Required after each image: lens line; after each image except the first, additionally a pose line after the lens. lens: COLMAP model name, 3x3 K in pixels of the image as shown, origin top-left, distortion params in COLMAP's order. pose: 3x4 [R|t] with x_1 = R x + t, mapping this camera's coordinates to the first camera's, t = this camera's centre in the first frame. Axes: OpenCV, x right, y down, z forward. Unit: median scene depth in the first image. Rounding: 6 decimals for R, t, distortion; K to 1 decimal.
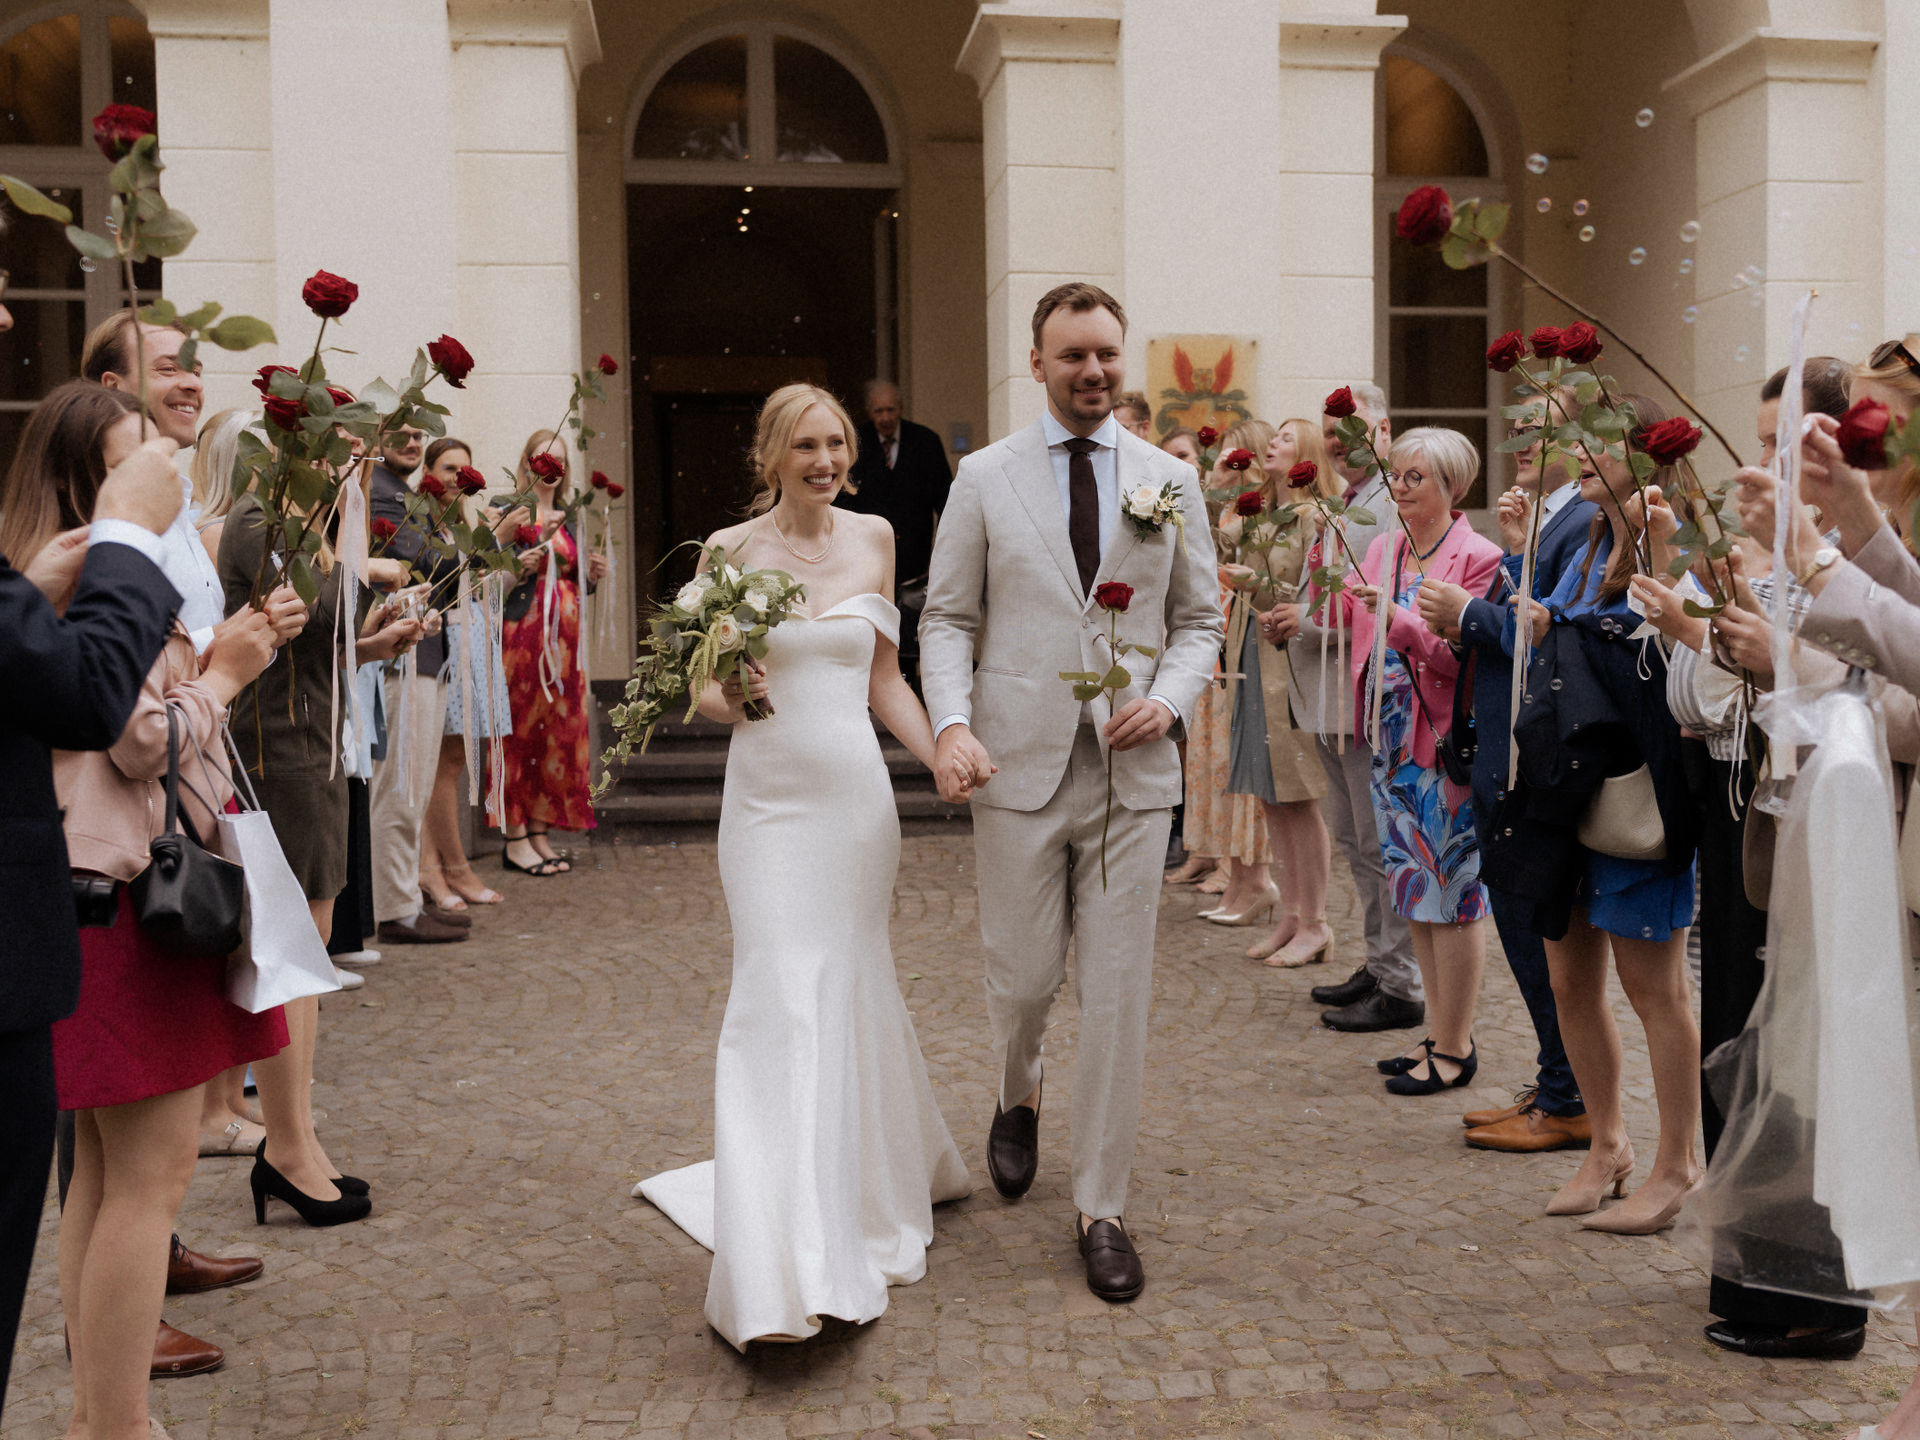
lens RADIAL K [[2001.0, 0, 967.7], [0, 2001.0, 720.2], [0, 0, 1]] dist [0.016314, 0.000000]
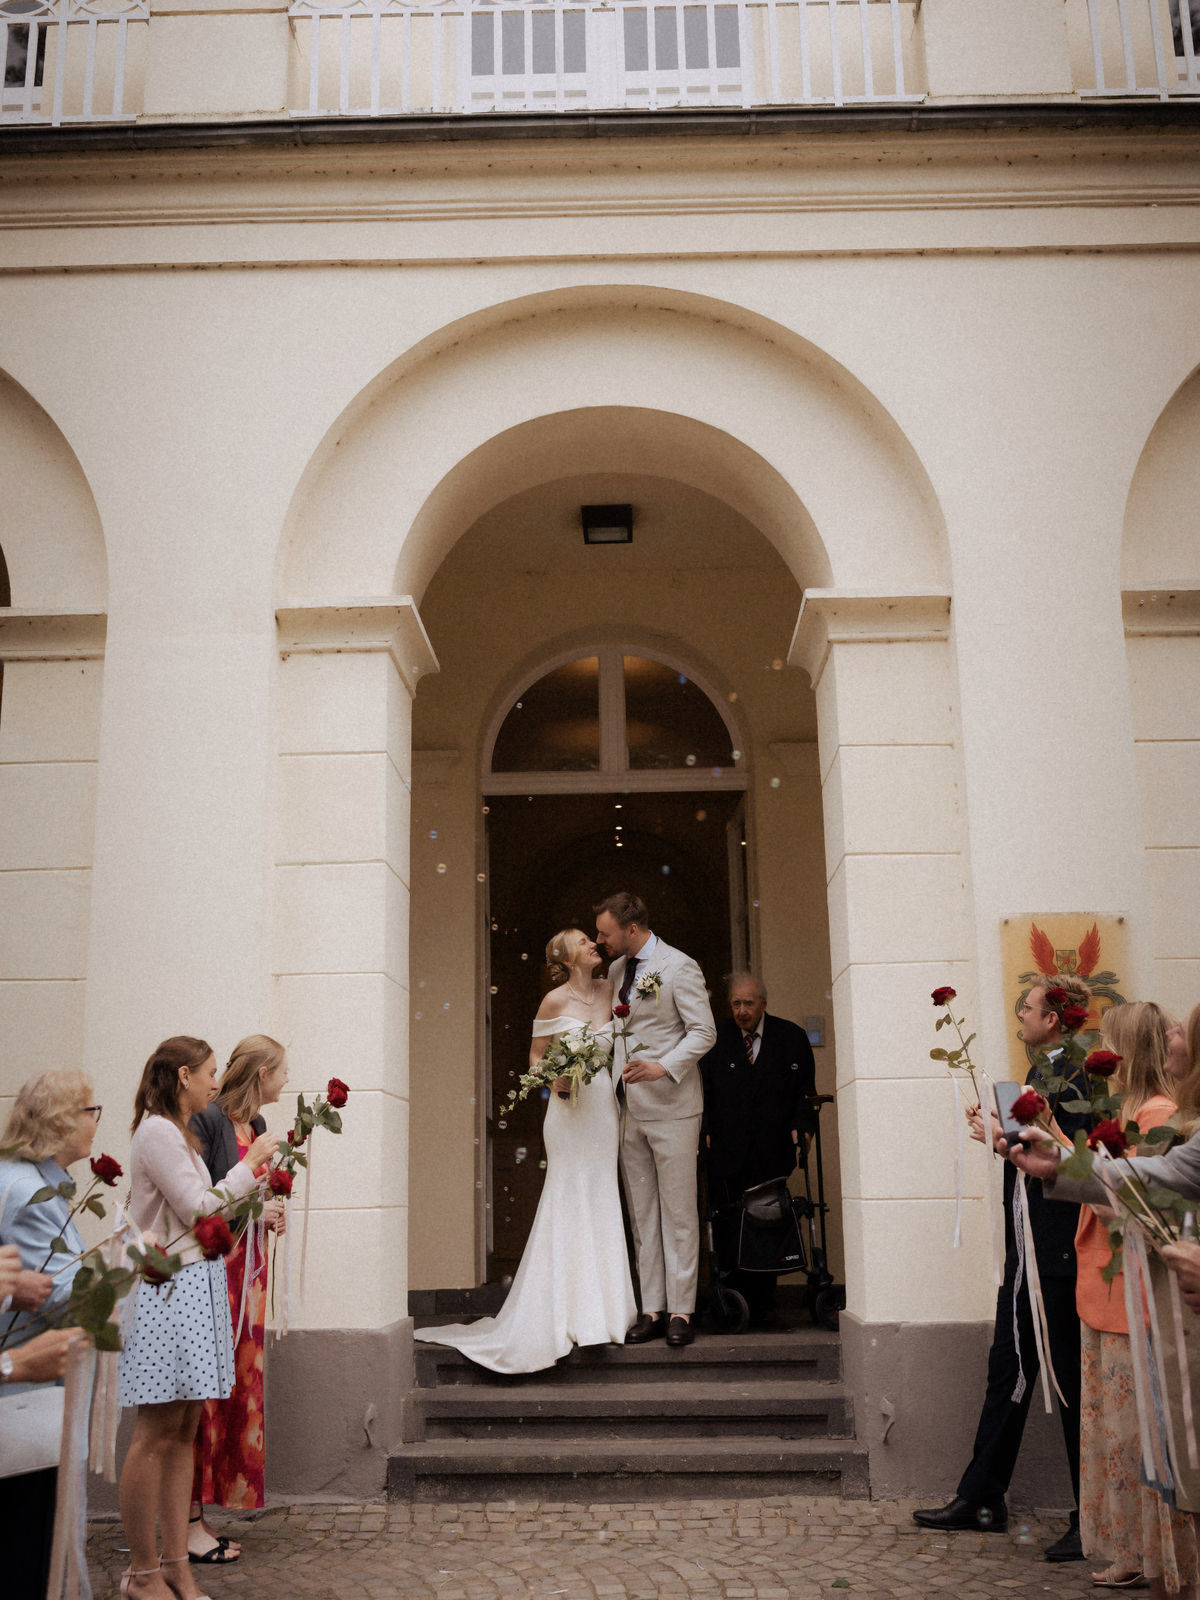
lens RADIAL K [[1667.5, 0, 597.7], [0, 1667.5, 809.8], [0, 0, 1]] dist [0.016314, 0.000000]
pose [[0.988142, -0.037727, -0.148835, 0.023707], [-0.003966, 0.962748, -0.270371, -0.032040], [0.153490, 0.267756, 0.951182, 0.234685]]
